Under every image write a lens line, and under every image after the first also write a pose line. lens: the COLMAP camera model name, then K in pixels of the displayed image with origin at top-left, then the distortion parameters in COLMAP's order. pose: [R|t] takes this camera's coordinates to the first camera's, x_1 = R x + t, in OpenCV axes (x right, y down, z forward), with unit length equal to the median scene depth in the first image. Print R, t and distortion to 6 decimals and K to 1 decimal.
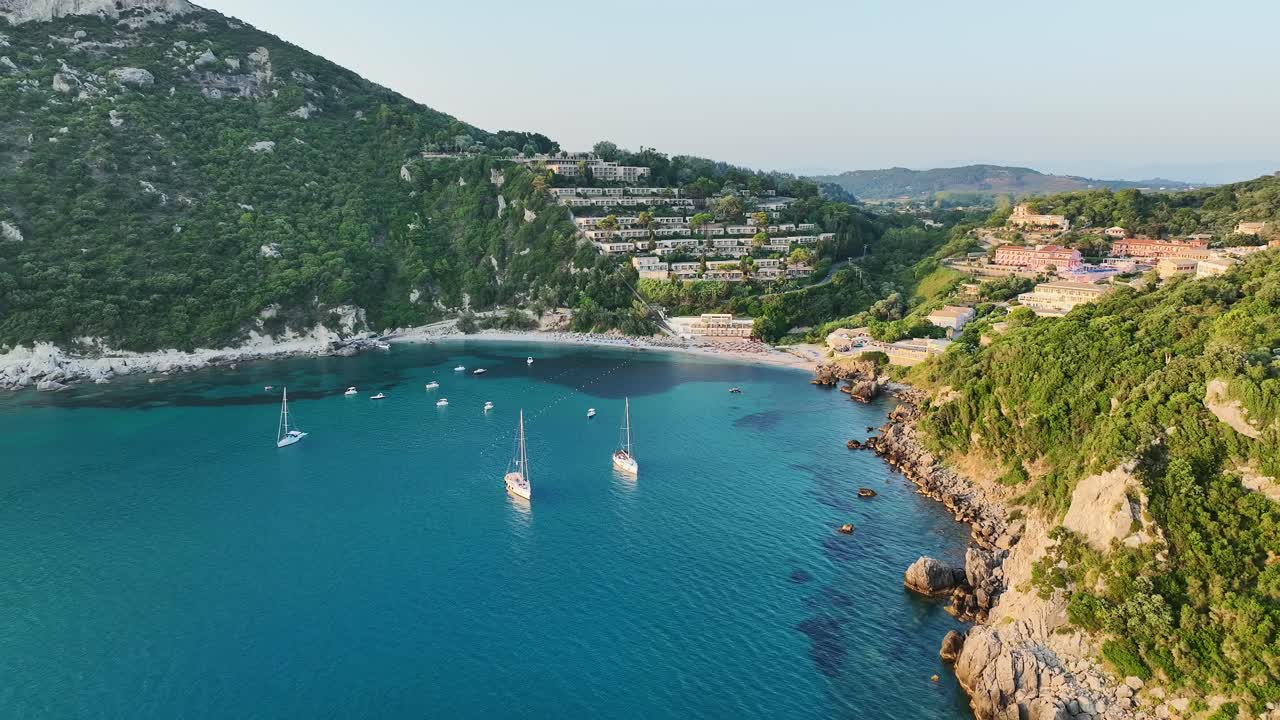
lens RADIAL K [[897.5, 0, 640.0], [0, 897.5, 360.0], [0, 0, 1]] dist [0.021901, 0.006504]
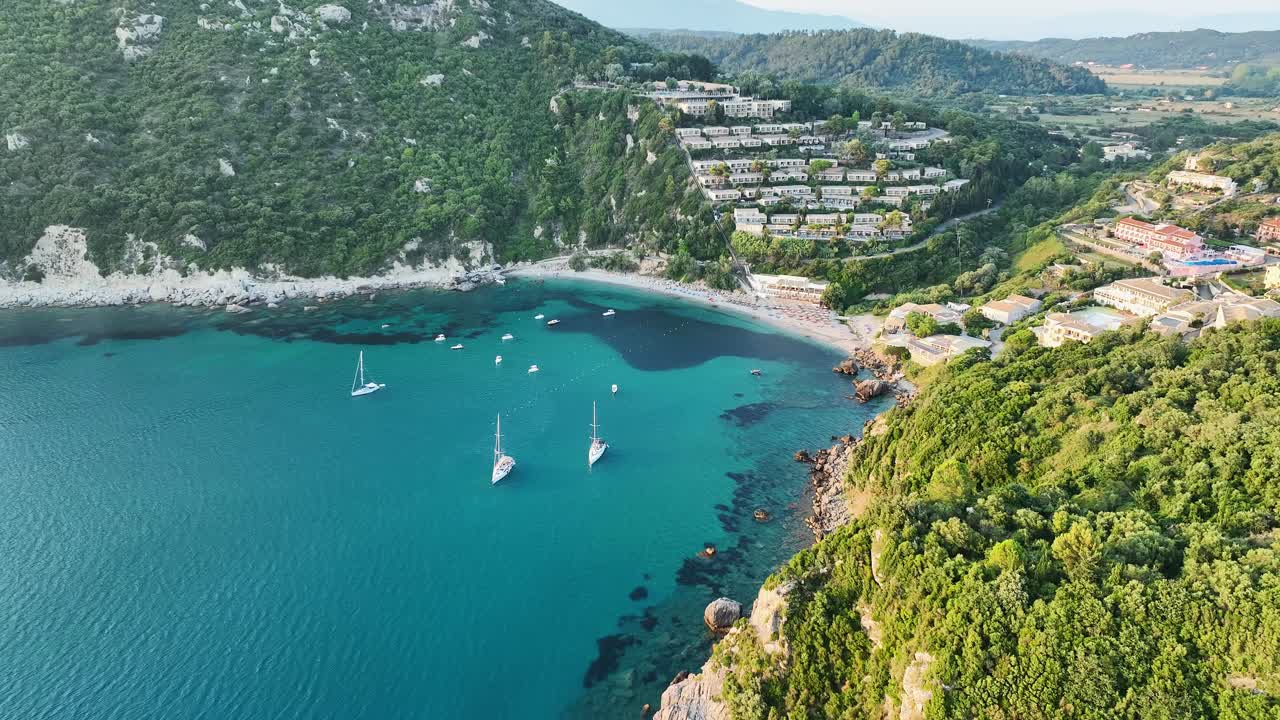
lens RADIAL K [[865.5, 0, 609.6], [0, 865.5, 377.4], [0, 0, 1]] dist [0.058451, -0.073206]
pose [[0.961099, 0.109843, -0.253425, 0.133906], [-0.066949, 0.982805, 0.172080, -0.085678], [0.267969, -0.148419, 0.951927, -0.044310]]
